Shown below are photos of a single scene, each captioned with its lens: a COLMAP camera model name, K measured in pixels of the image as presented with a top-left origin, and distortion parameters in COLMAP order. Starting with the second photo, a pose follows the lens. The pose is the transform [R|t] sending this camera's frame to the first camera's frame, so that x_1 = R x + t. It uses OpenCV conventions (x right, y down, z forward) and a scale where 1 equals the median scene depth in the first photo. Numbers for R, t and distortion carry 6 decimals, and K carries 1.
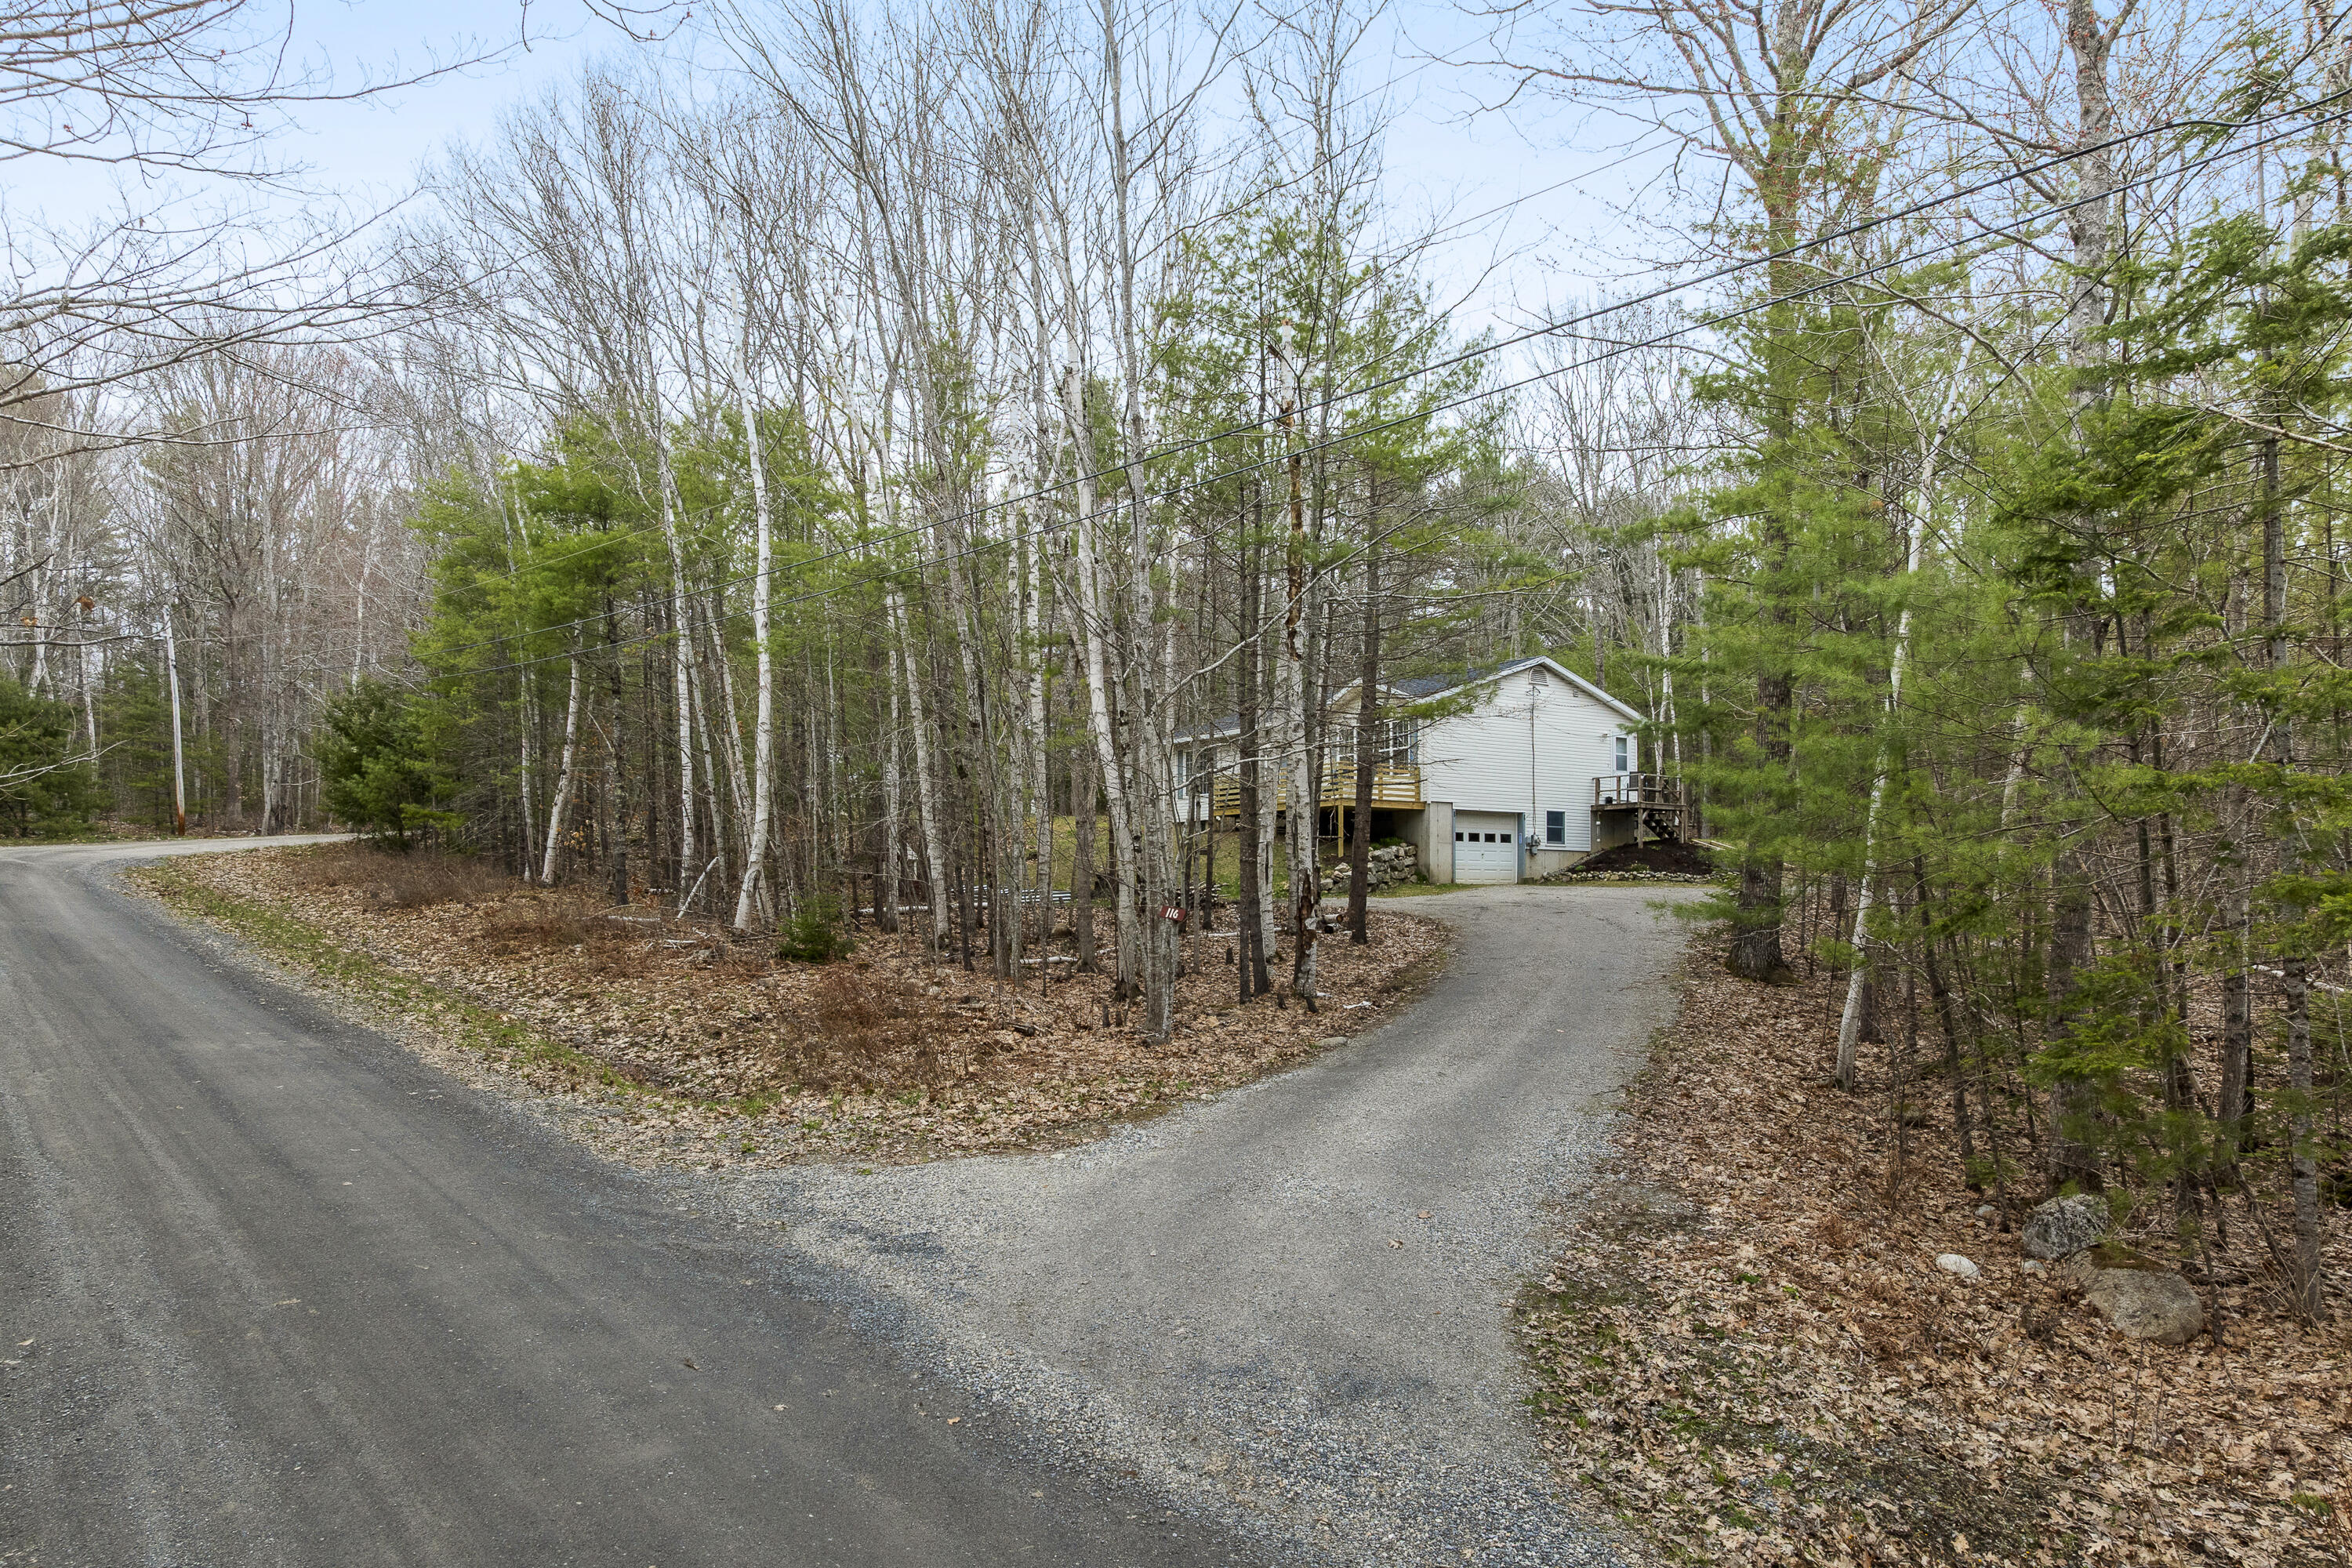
lens RADIAL K [[1621.1, 0, 1176.0], [0, 1621.1, 784.0], [0, 0, 1]] dist [-0.002763, 0.001357]
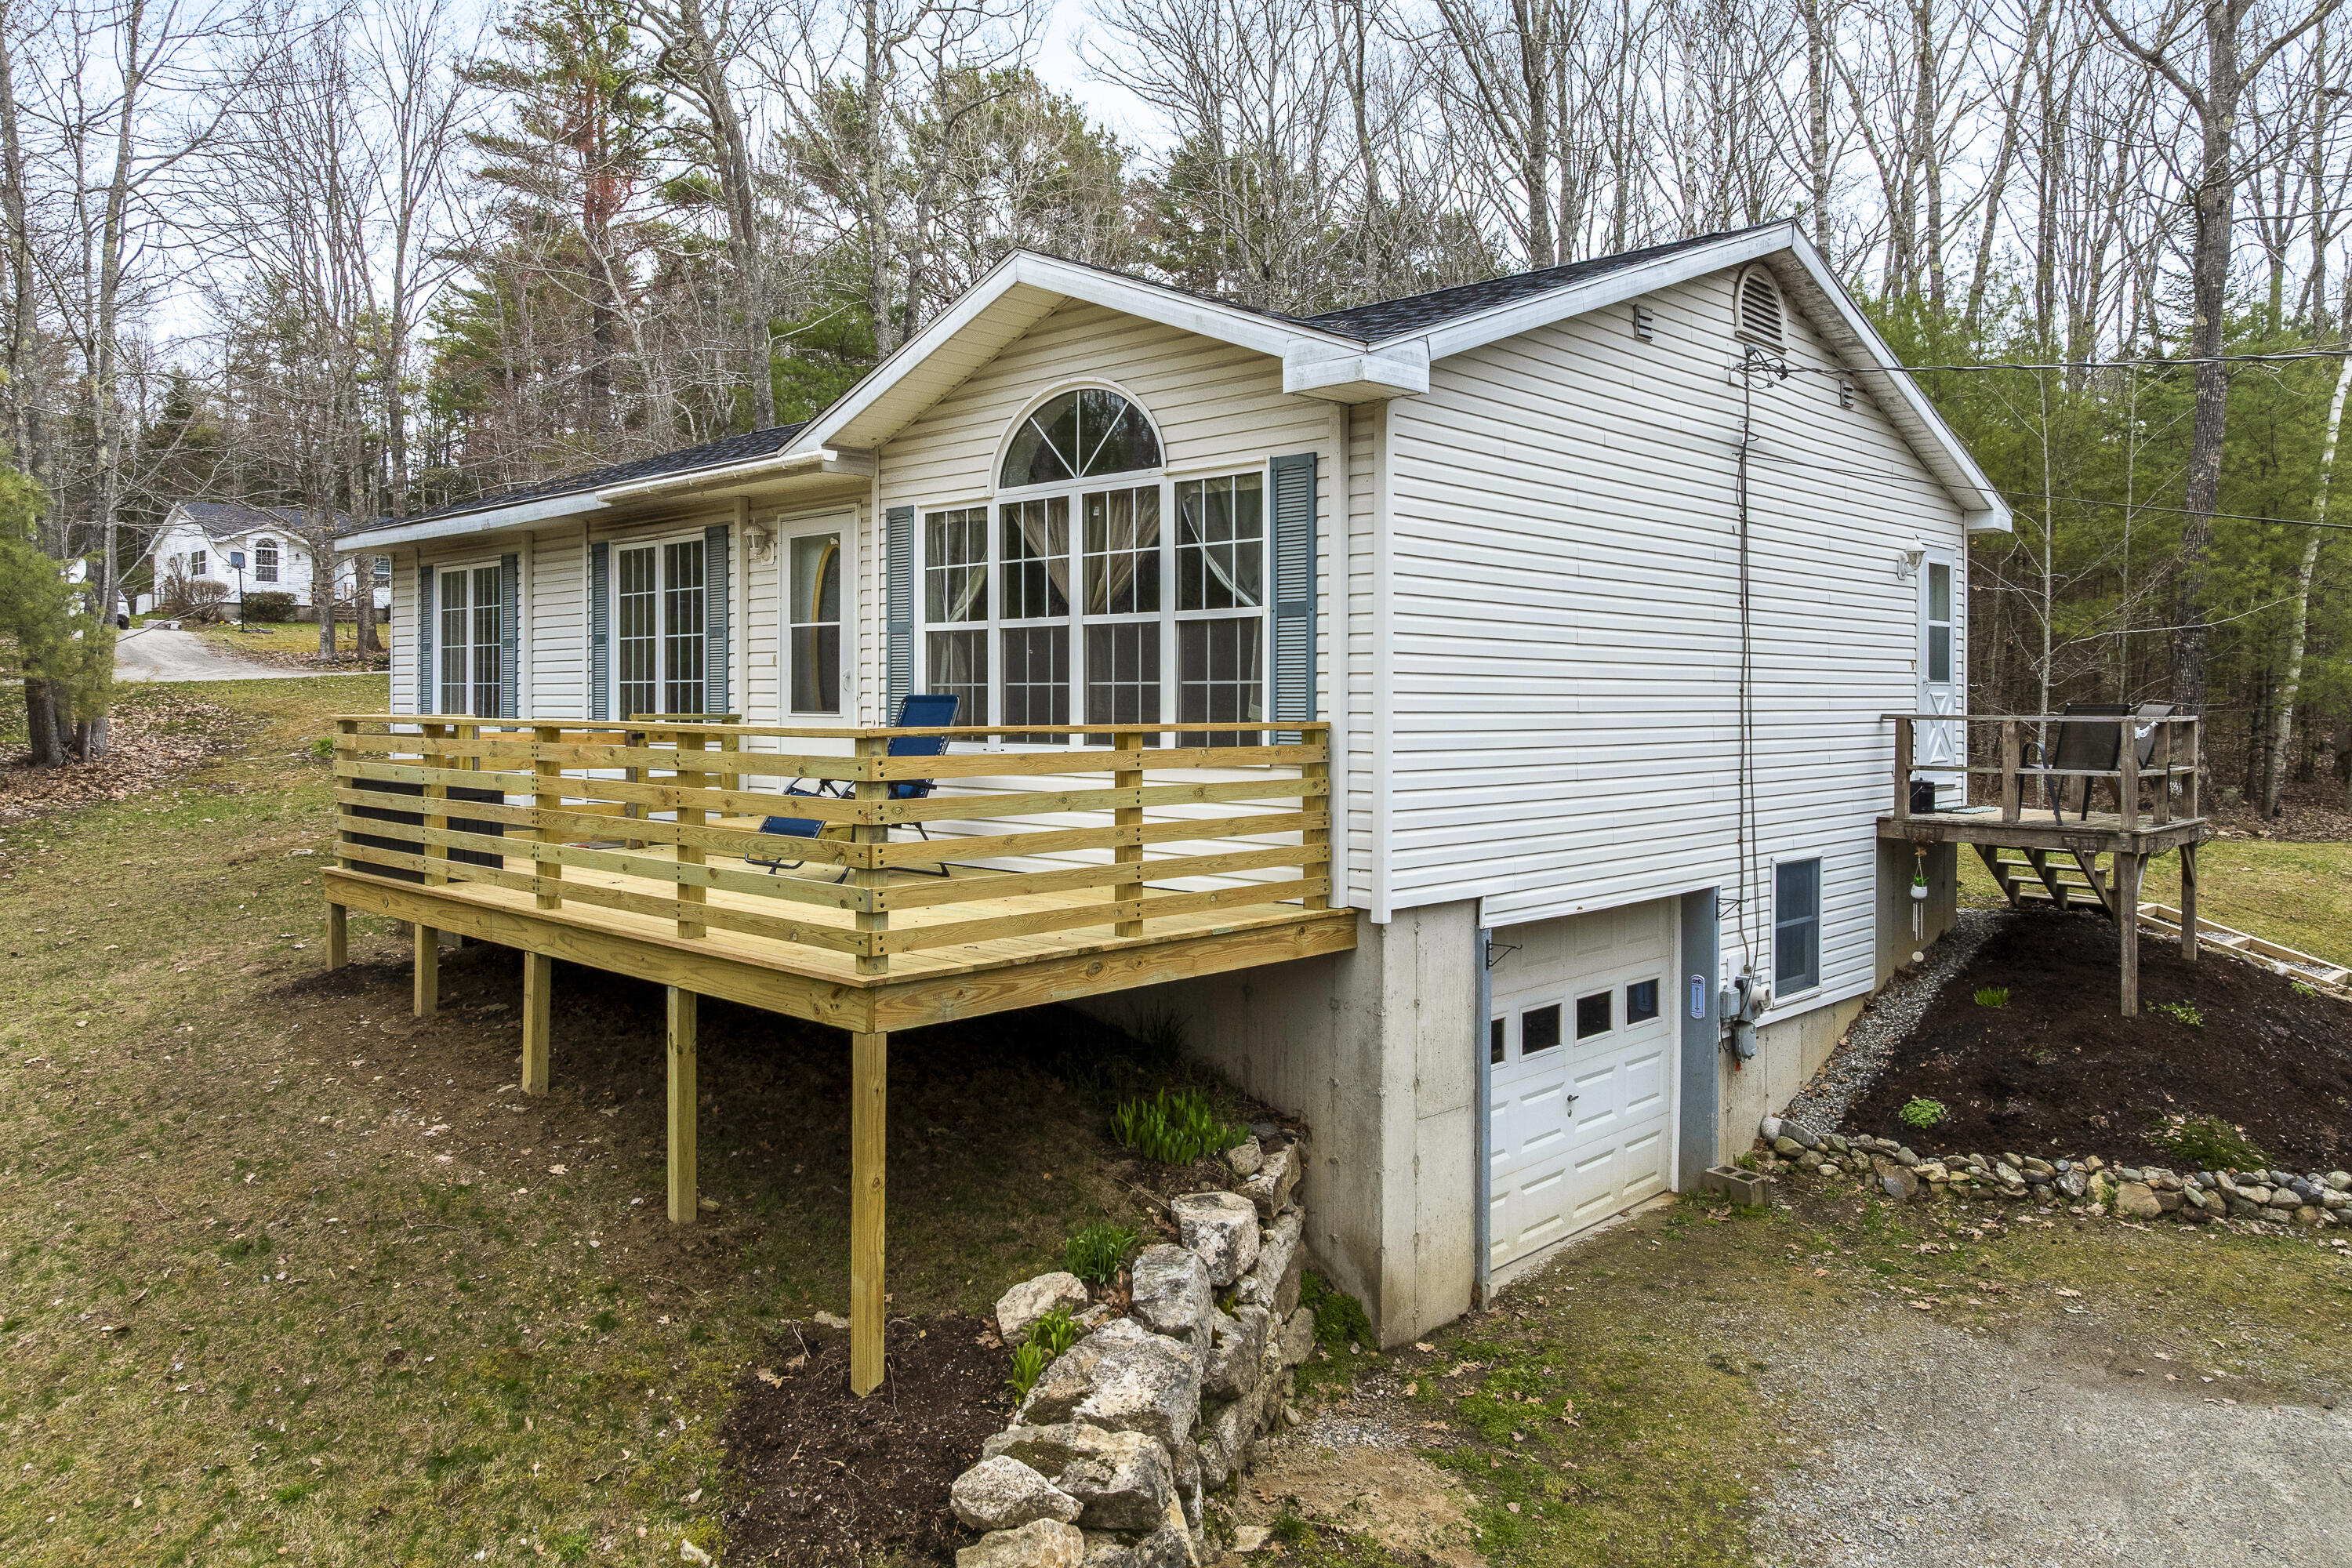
lens RADIAL K [[1632.7, 0, 1174.5], [0, 1632.7, 719.2], [0, 0, 1]] dist [-0.002070, 0.006387]
pose [[0.979724, -0.001466, 0.200347, 0.094904], [-0.017673, 0.995443, 0.093709, -0.028019], [-0.199572, -0.095350, 0.975233, 0.819599]]
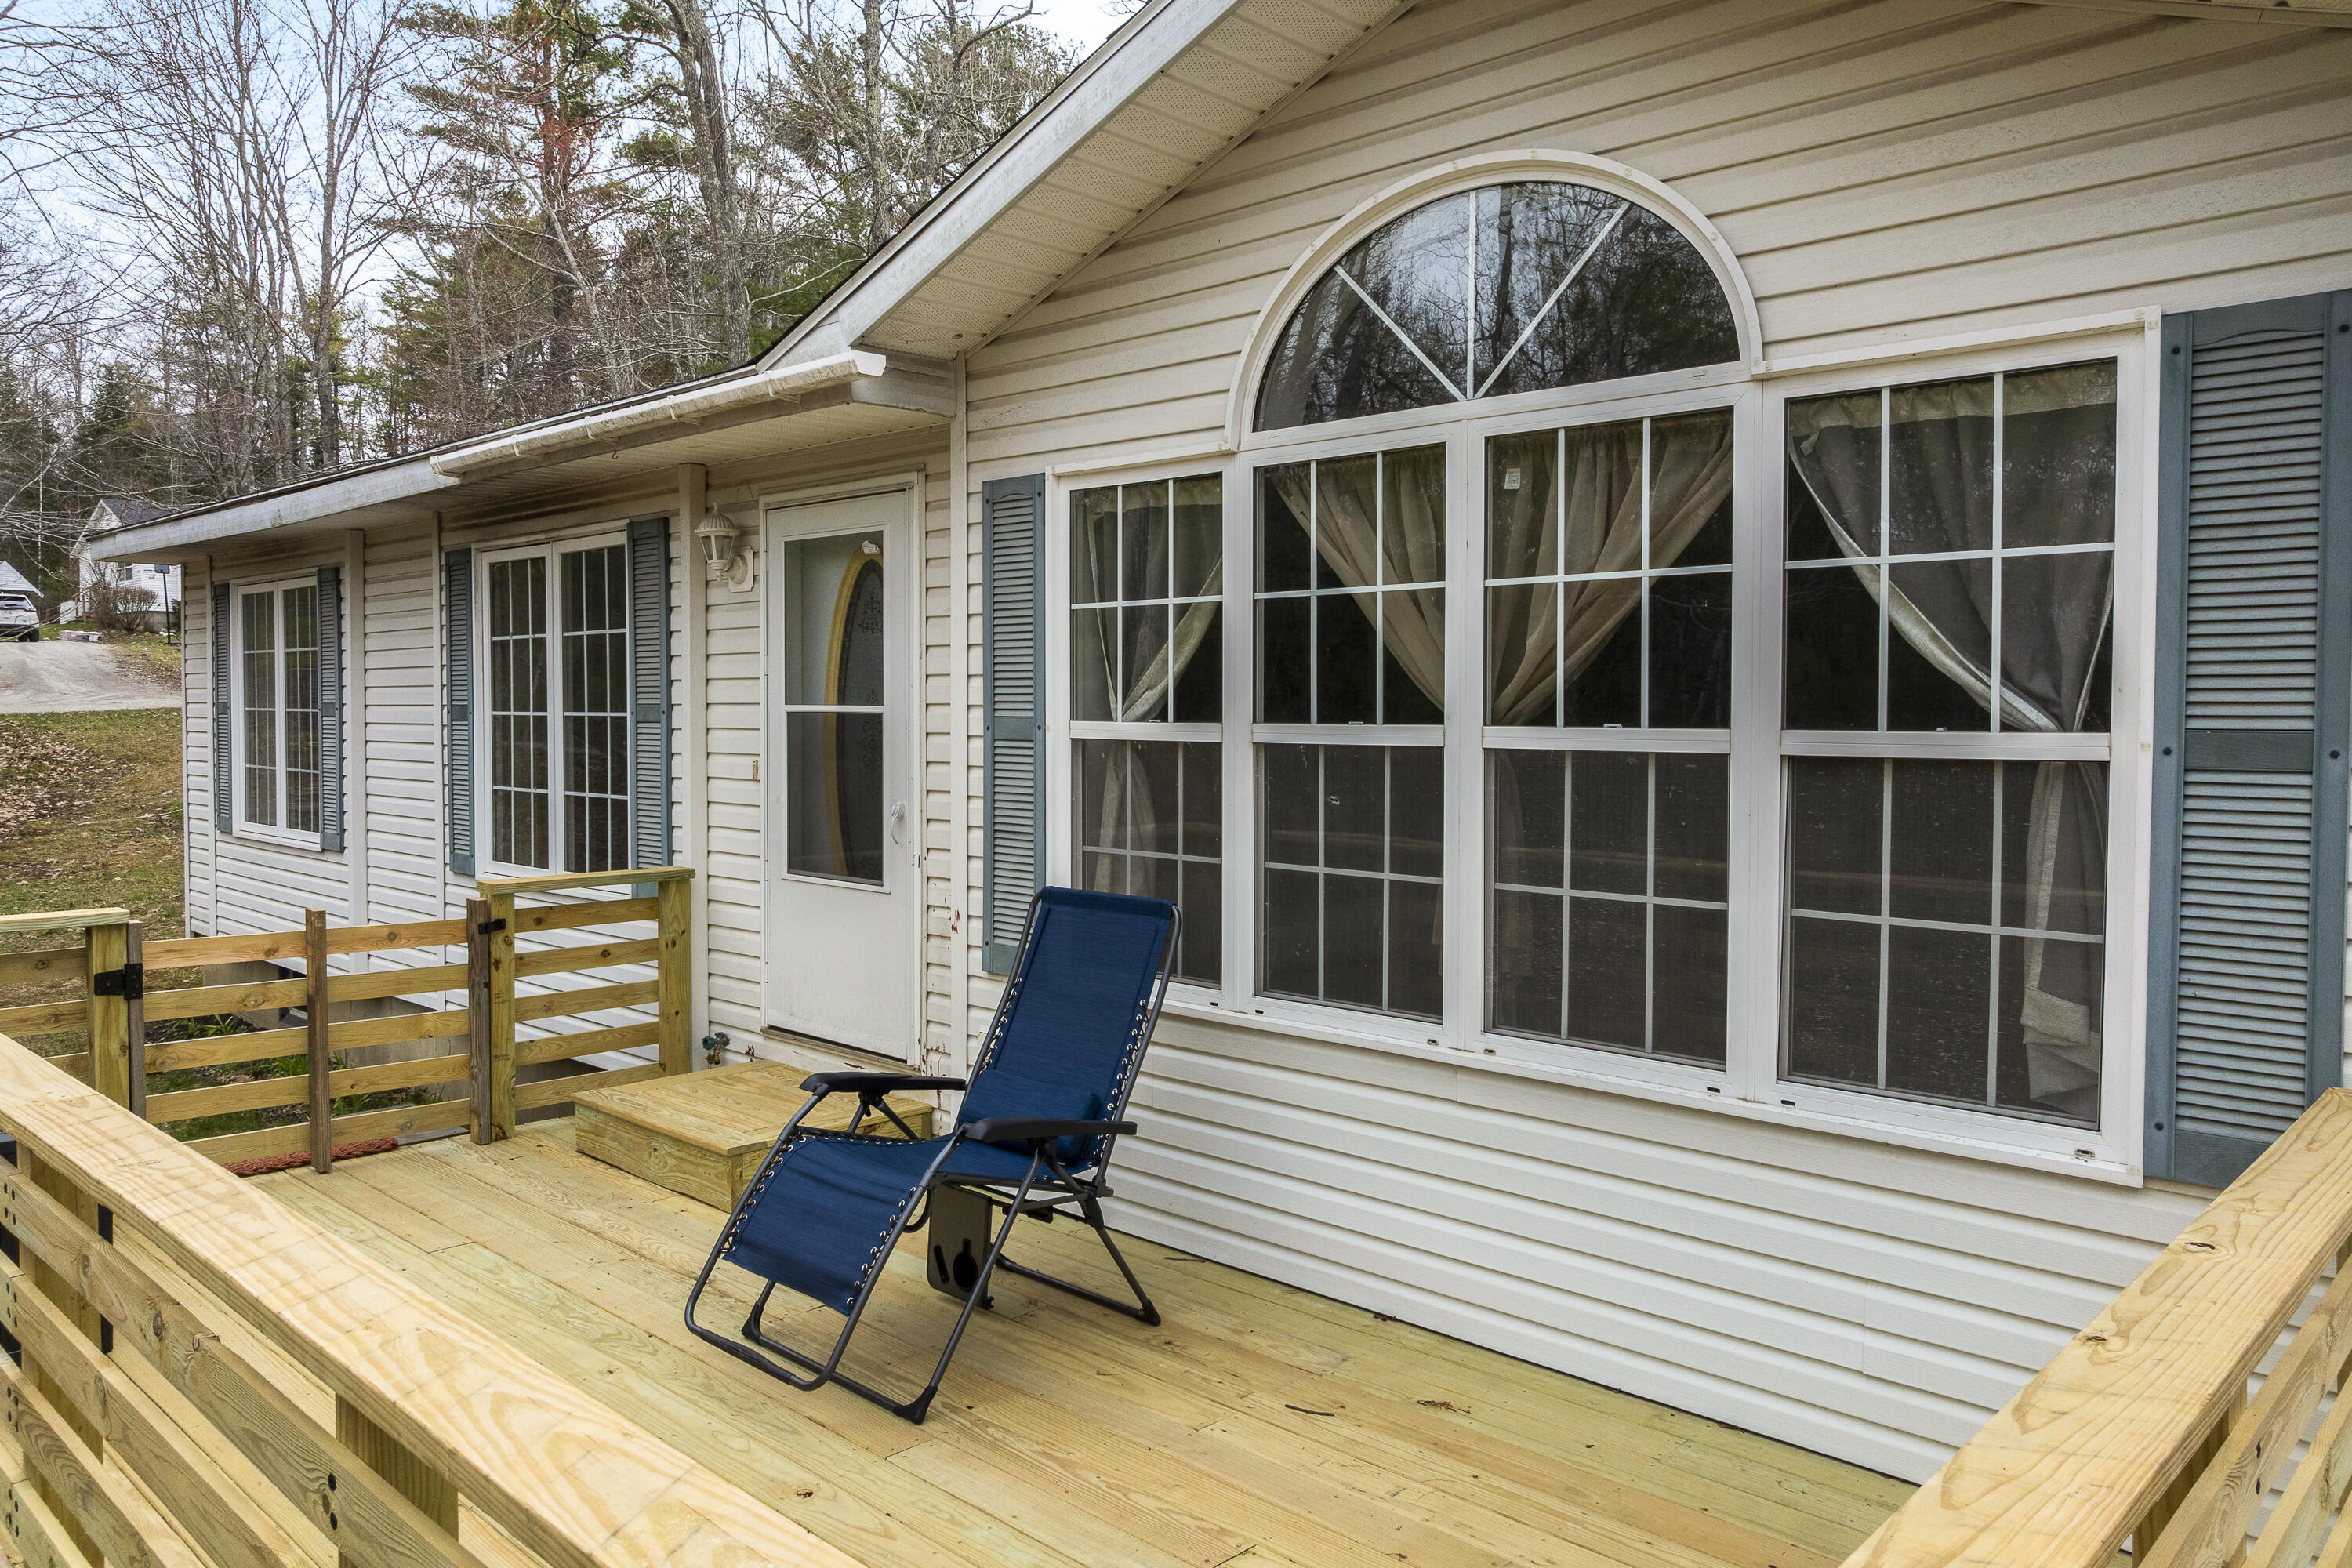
lens RADIAL K [[1621.1, 0, 1176.0], [0, 1621.1, 784.0], [0, 0, 1]] dist [-0.002763, 0.001357]
pose [[0.977263, -0.009371, 0.211826, 0.090143], [-0.018985, 0.991142, 0.131439, -0.029667], [-0.211181, -0.132472, 0.968428, 0.950435]]
